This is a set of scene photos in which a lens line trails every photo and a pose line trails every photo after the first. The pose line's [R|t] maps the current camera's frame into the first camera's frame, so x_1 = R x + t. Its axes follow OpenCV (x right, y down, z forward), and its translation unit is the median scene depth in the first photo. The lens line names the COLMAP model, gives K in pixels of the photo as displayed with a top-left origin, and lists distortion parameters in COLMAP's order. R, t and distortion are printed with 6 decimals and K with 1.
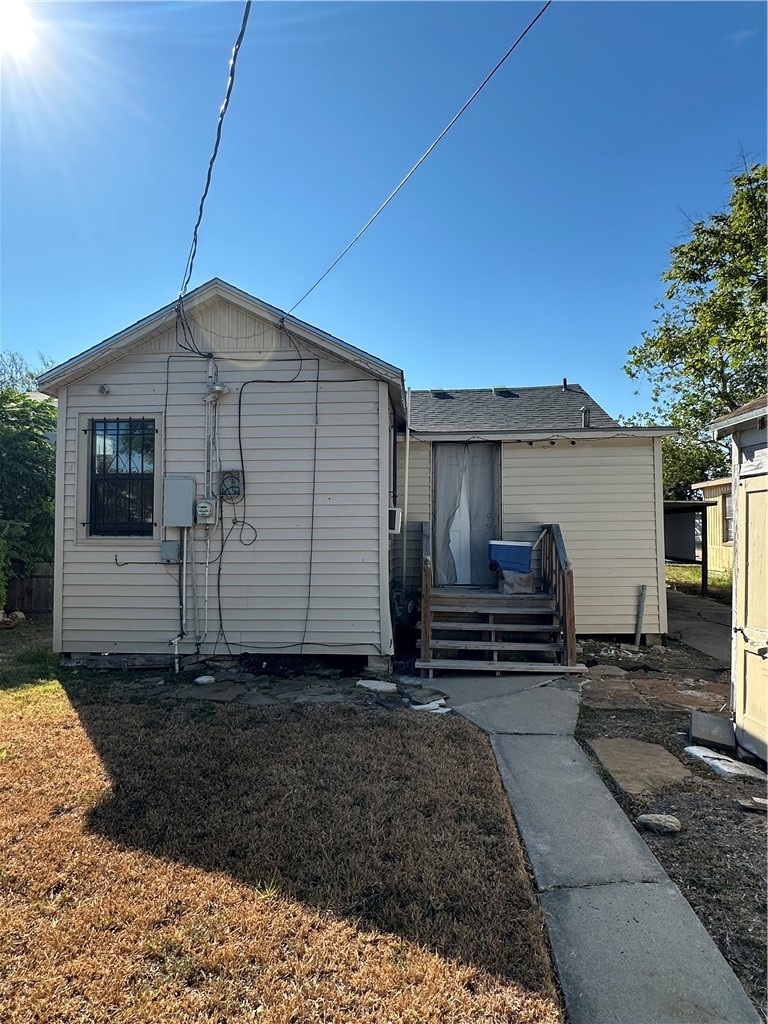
lens RADIAL K [[609.5, 0, 384.0], [0, 609.5, 512.0], [0, 0, 1]] dist [-0.006786, -0.003306]
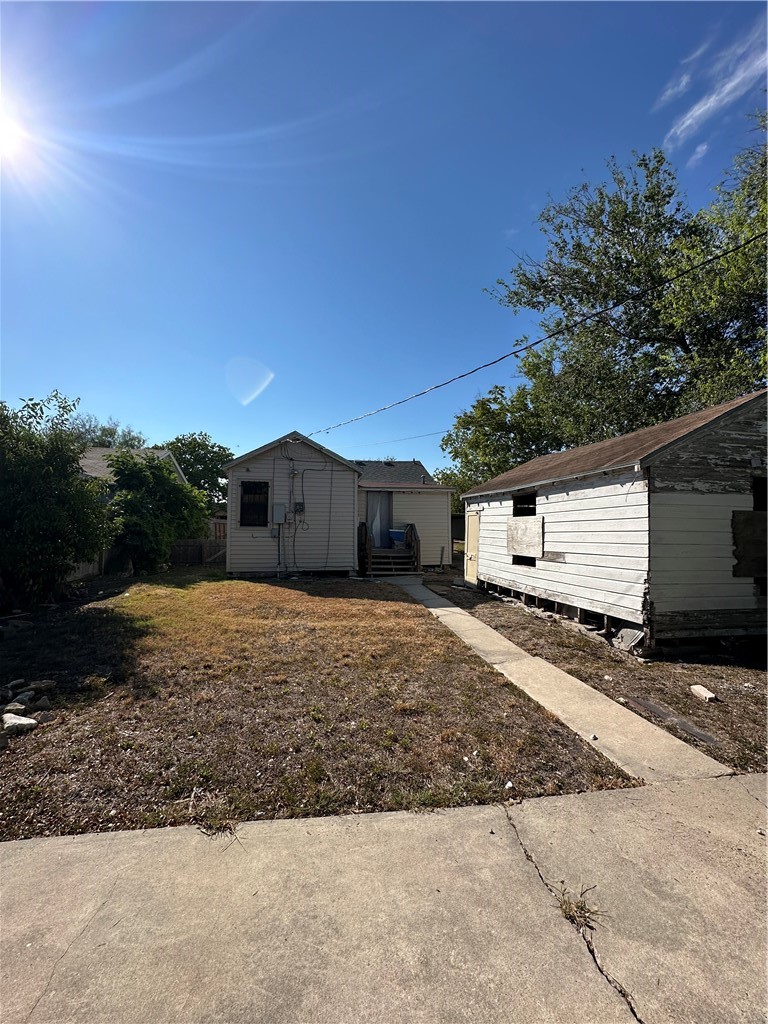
lens RADIAL K [[406.1, 0, 384.0], [0, 406.1, 512.0], [0, 0, 1]] dist [0.000211, -0.000061]
pose [[0.971364, 0.016335, 0.237032, -0.306093], [-0.015995, 0.999866, -0.003360, -0.025790], [-0.237056, -0.000528, 0.971496, -0.810280]]
